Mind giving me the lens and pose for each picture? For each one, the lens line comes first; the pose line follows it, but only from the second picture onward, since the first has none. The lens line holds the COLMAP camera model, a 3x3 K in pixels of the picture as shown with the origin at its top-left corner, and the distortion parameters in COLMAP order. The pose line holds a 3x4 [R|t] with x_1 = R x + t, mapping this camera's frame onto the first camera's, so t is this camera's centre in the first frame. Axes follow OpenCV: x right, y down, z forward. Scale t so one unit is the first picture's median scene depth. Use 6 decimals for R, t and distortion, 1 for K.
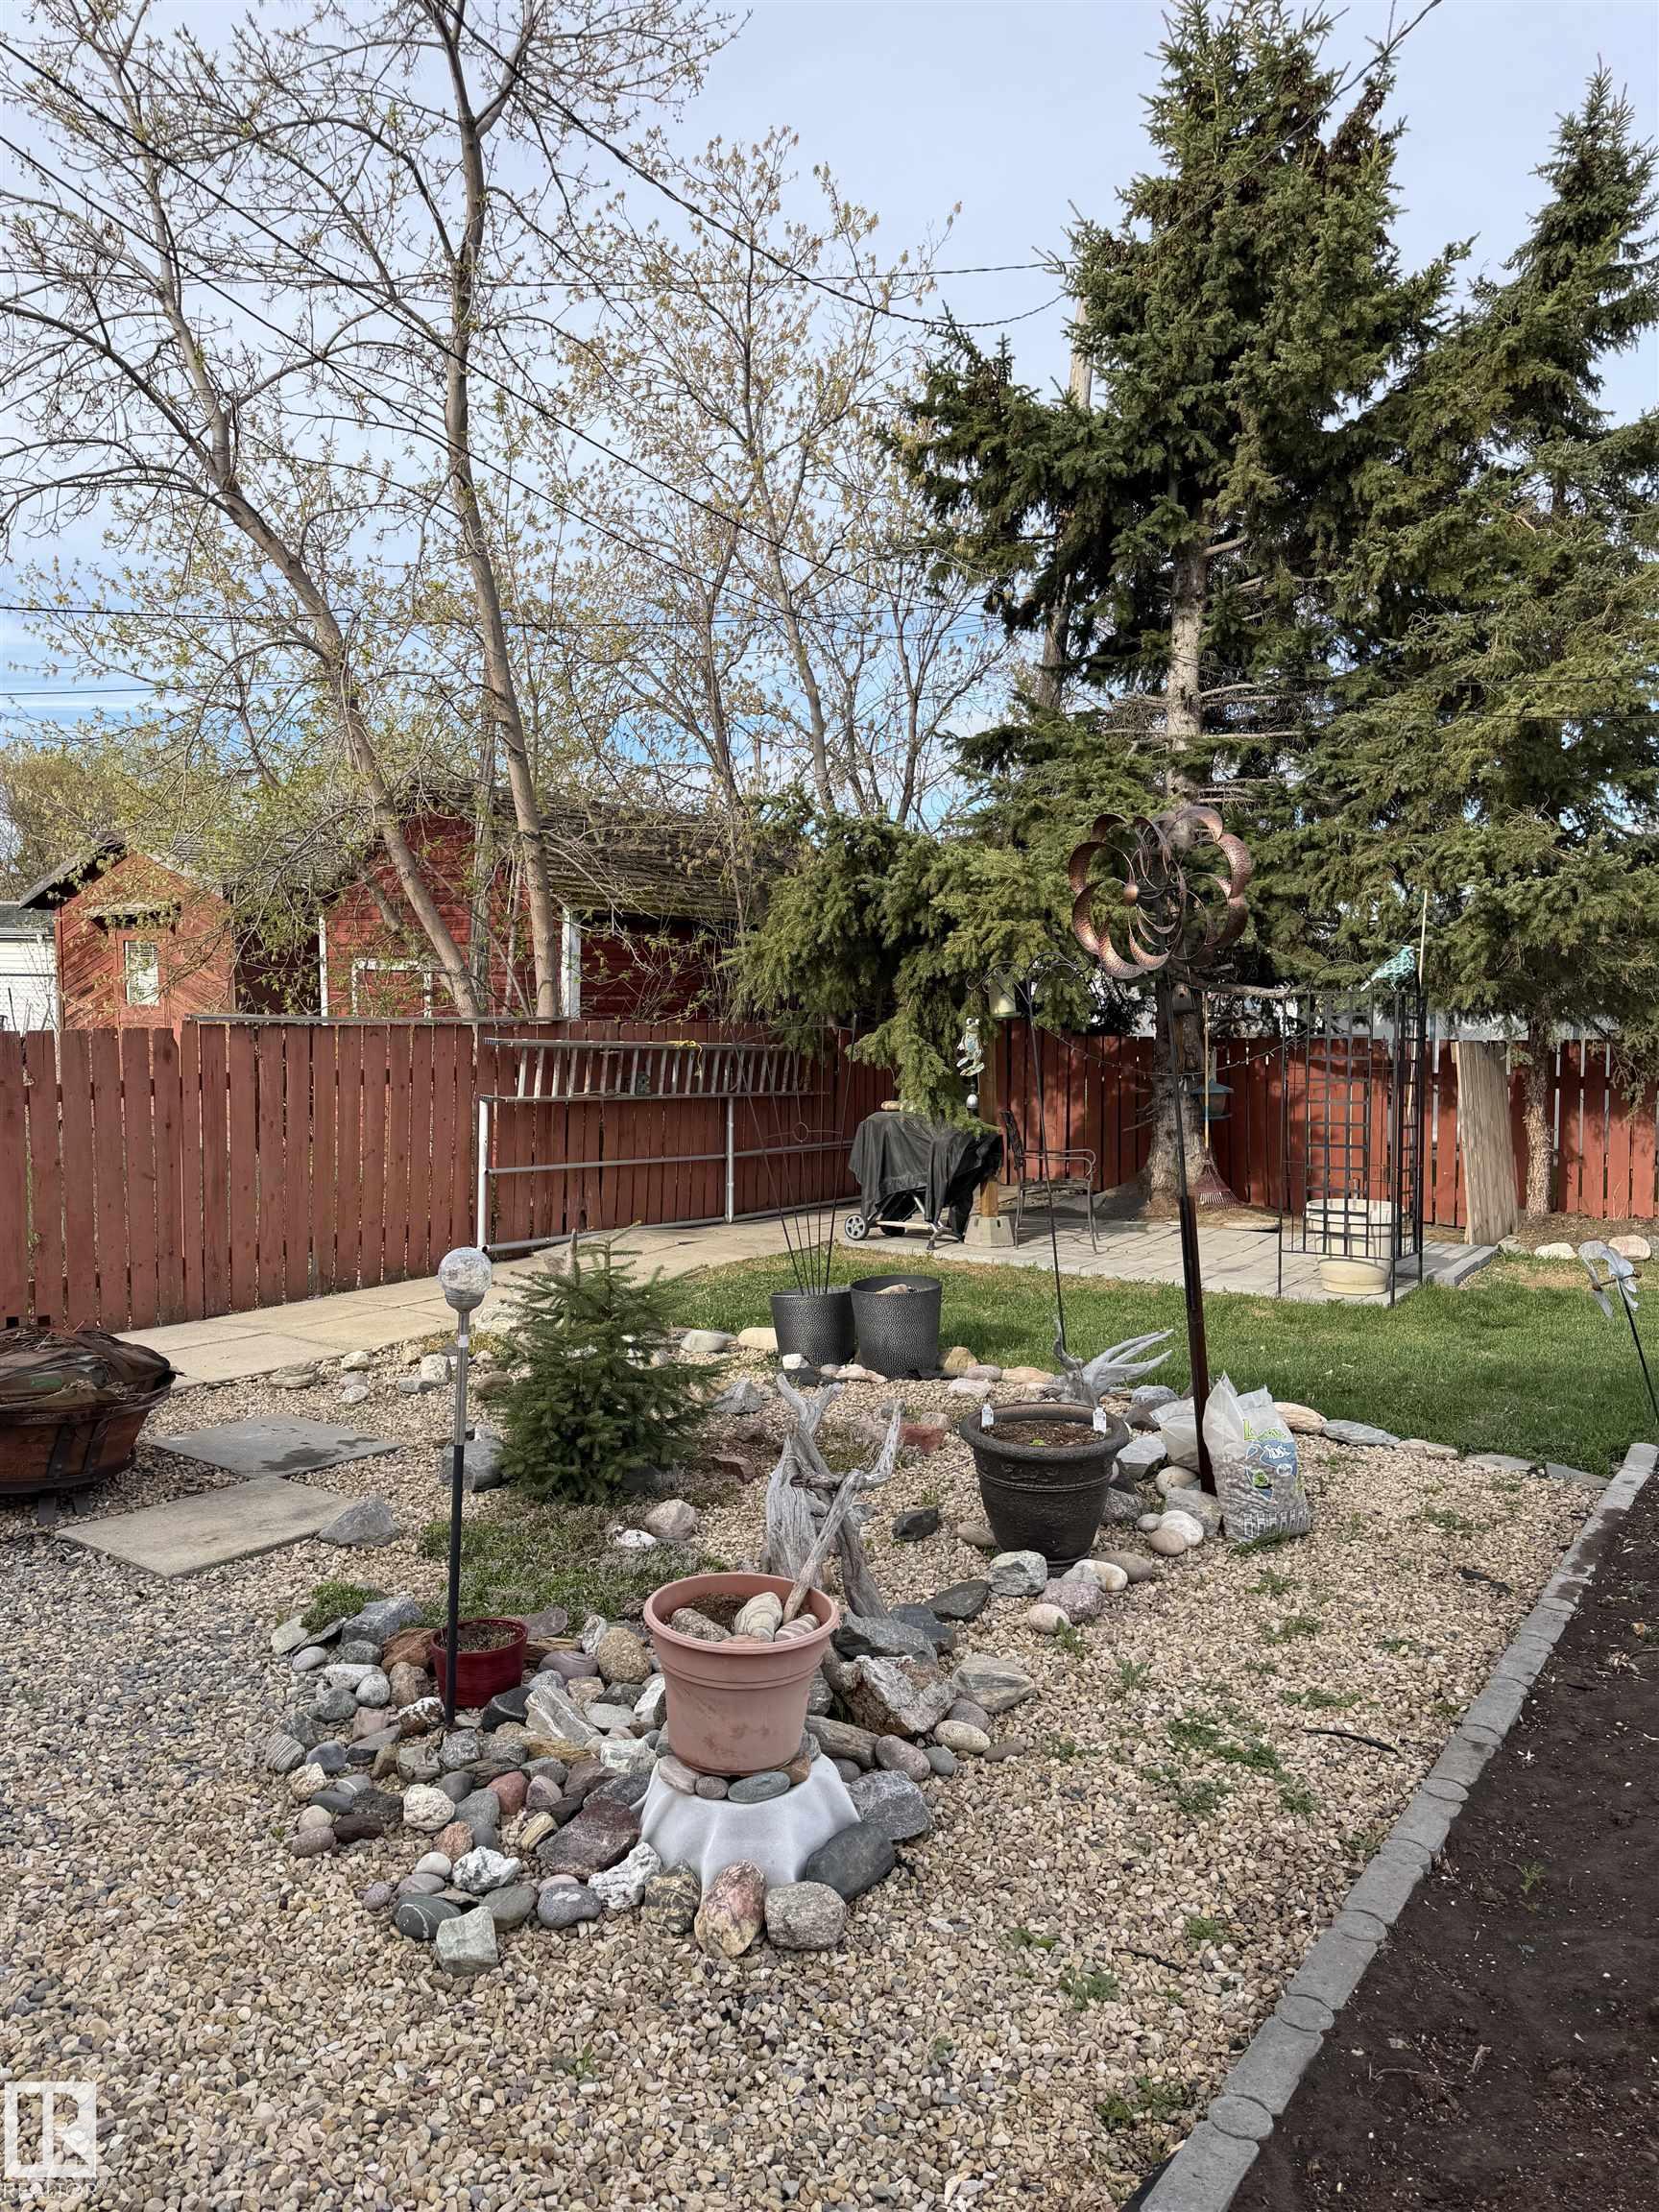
lens RADIAL K [[1557.6, 0, 816.3], [0, 1557.6, 1115.0], [0, 0, 1]] dist [0.053385, -0.055940]
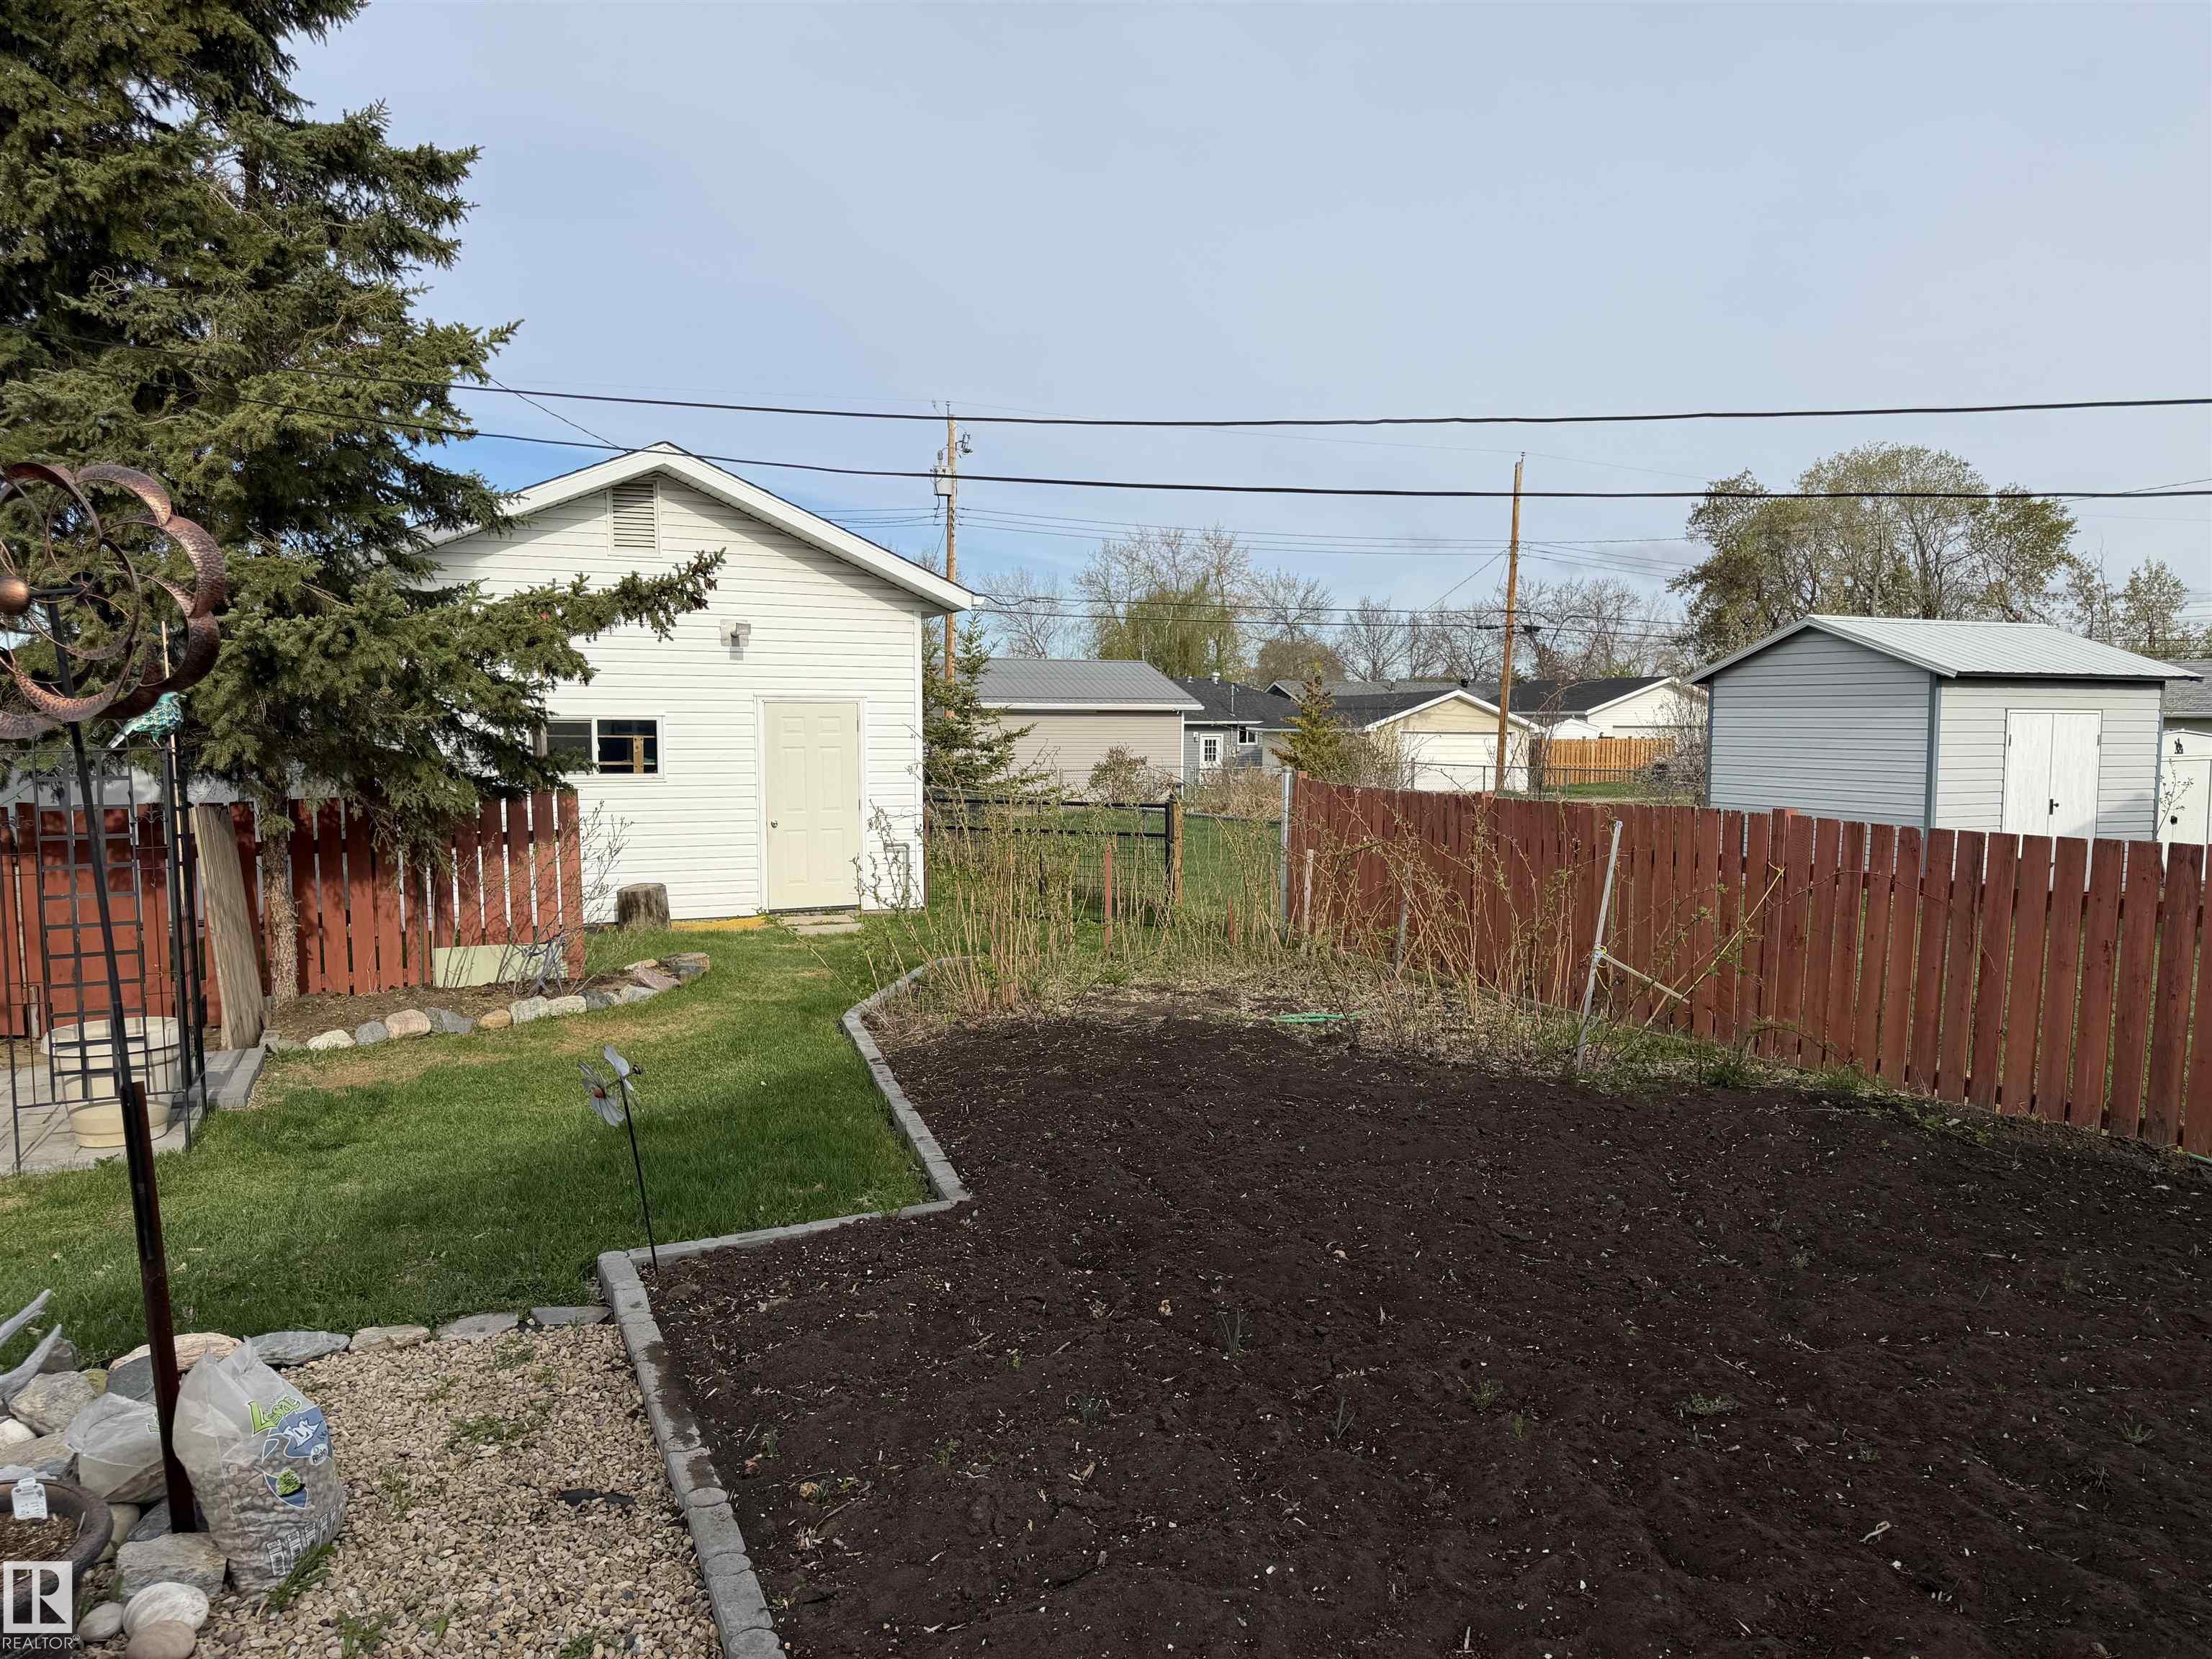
lens RADIAL K [[1557.6, 0, 1103.5], [0, 1557.6, 848.5], [0, 0, 1]] dist [0.053385, -0.055940]
pose [[0.528380, -0.060559, 0.846845, -0.048174], [0.068243, 0.997255, 0.028735, -0.019038], [-0.846261, 0.042608, 0.531063, 0.179935]]
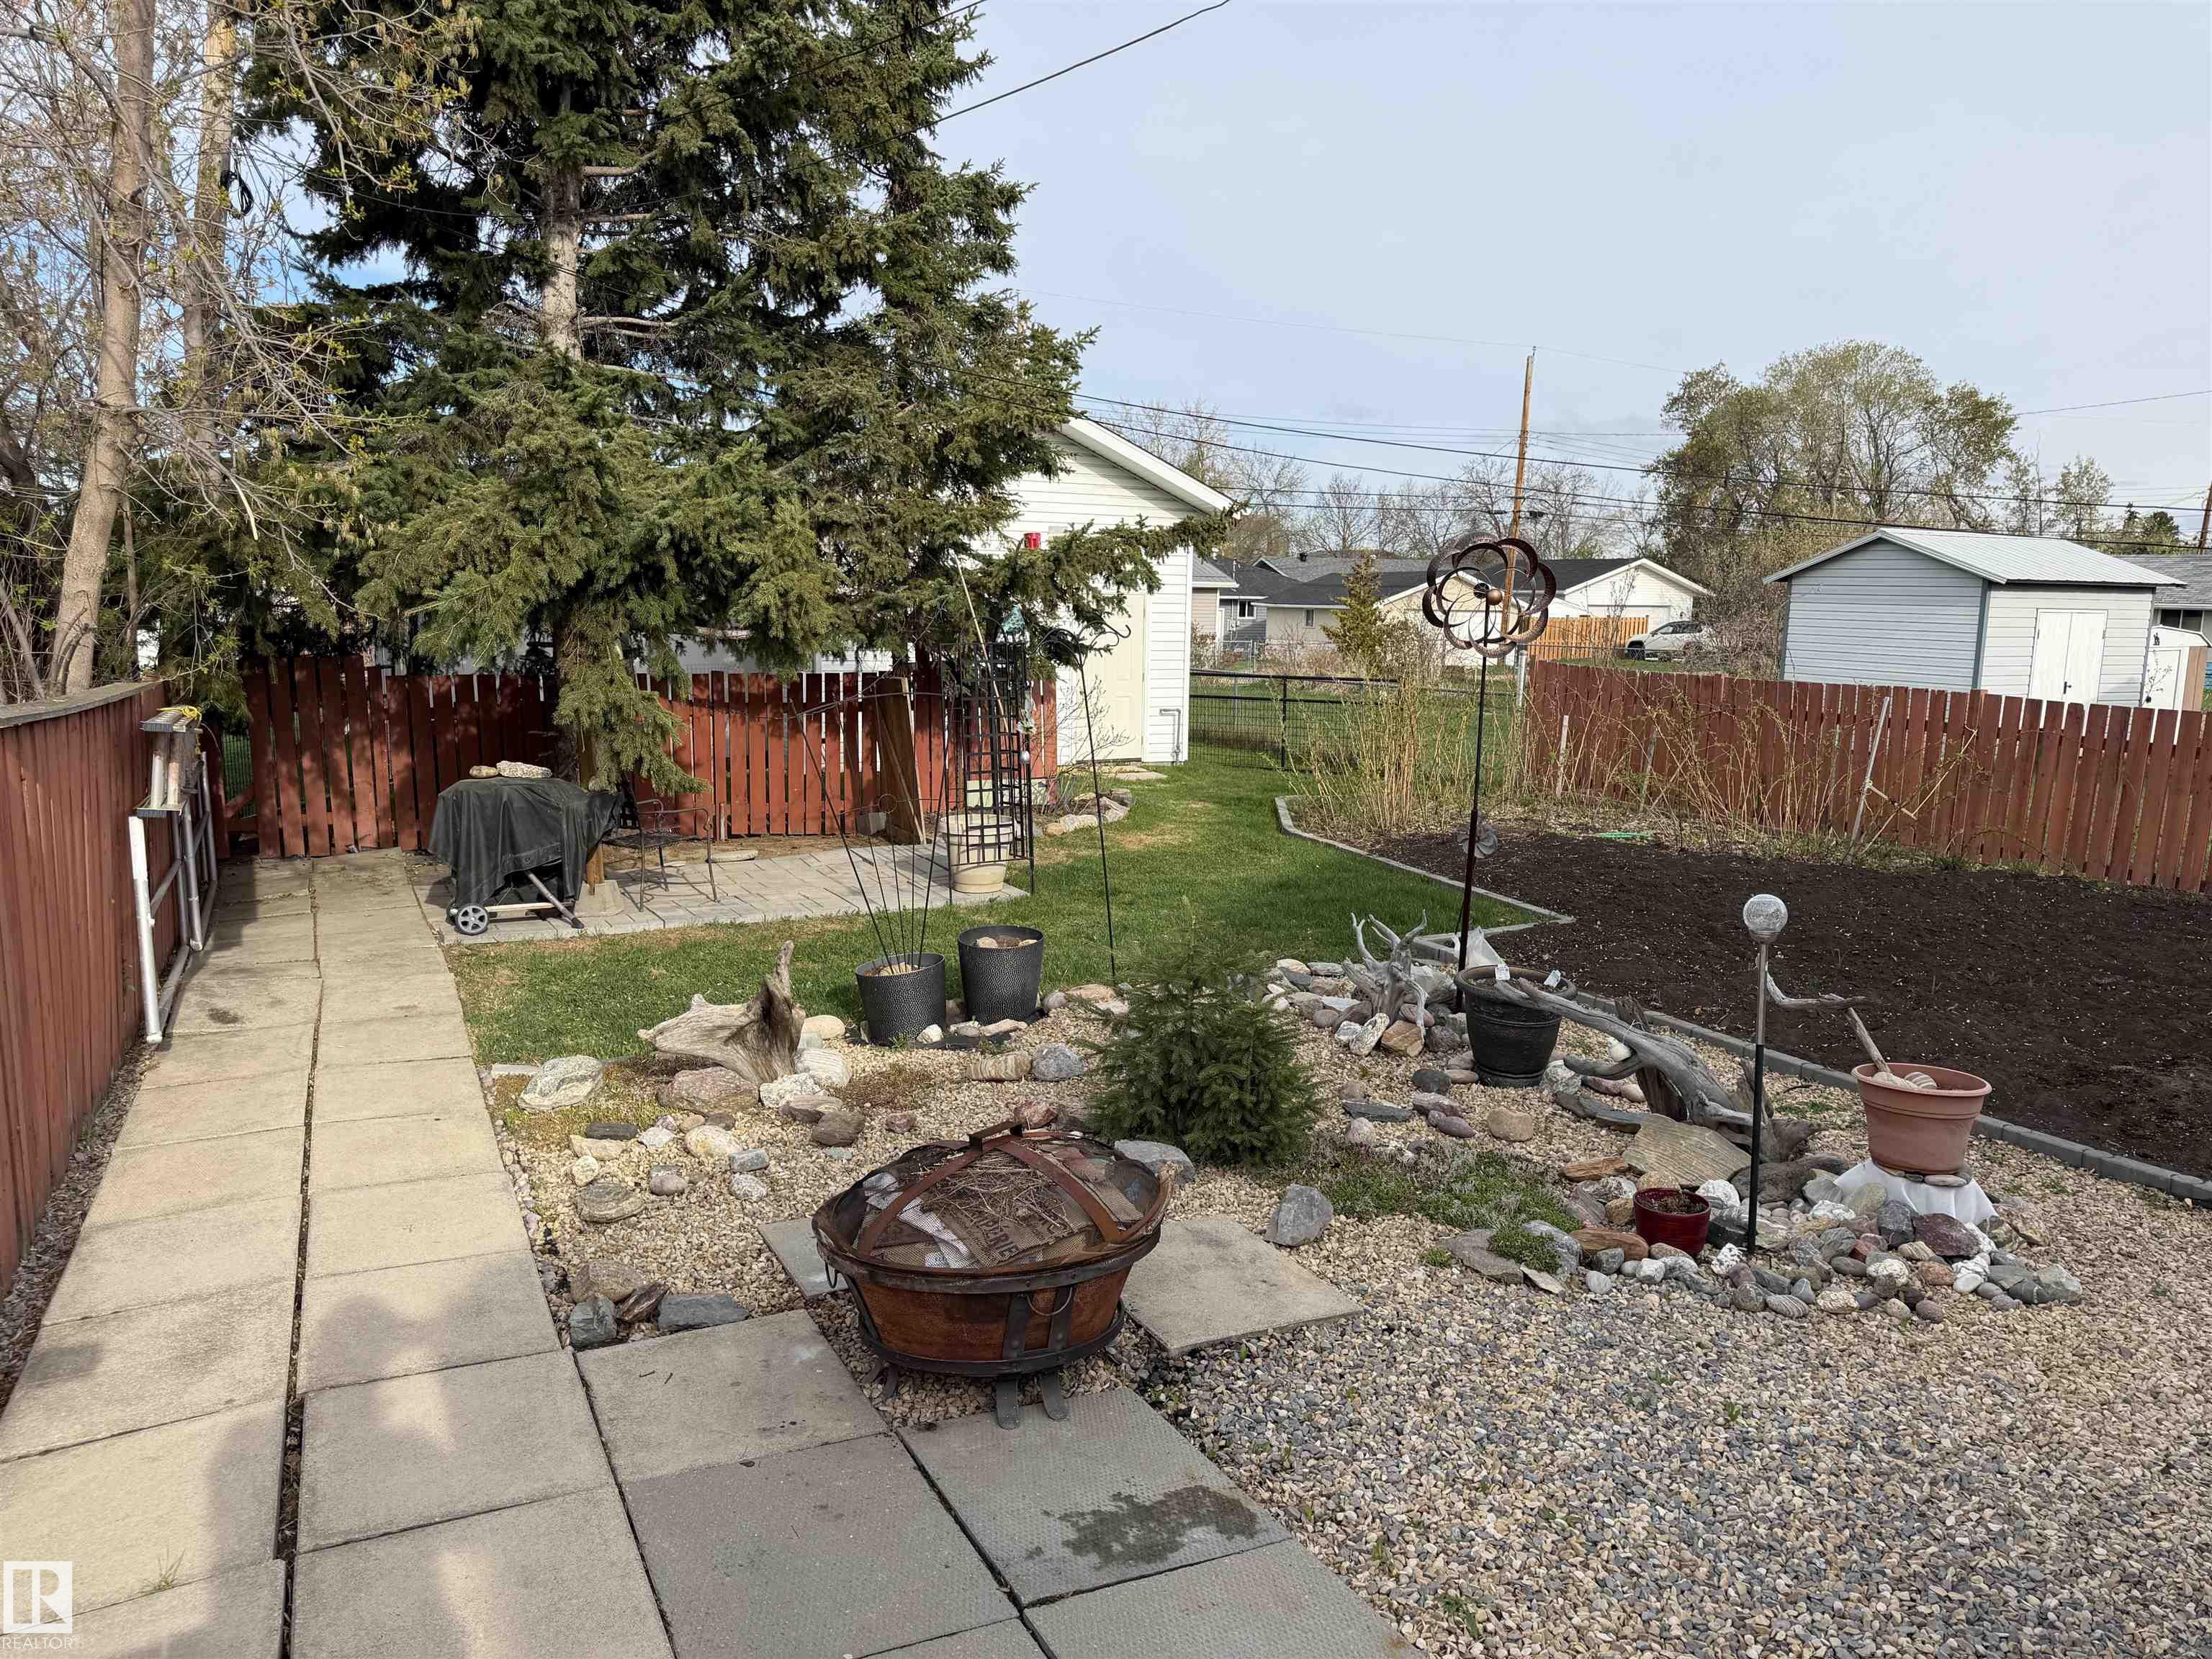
lens RADIAL K [[1557.6, 0, 1096.8], [0, 1557.6, 844.8], [0, 0, 1]] dist [0.053385, -0.055940]
pose [[0.484948, -0.126336, 0.865370, -0.650516], [0.056078, 0.991967, 0.113392, -0.054042], [-0.872743, -0.006461, 0.488137, 0.336453]]
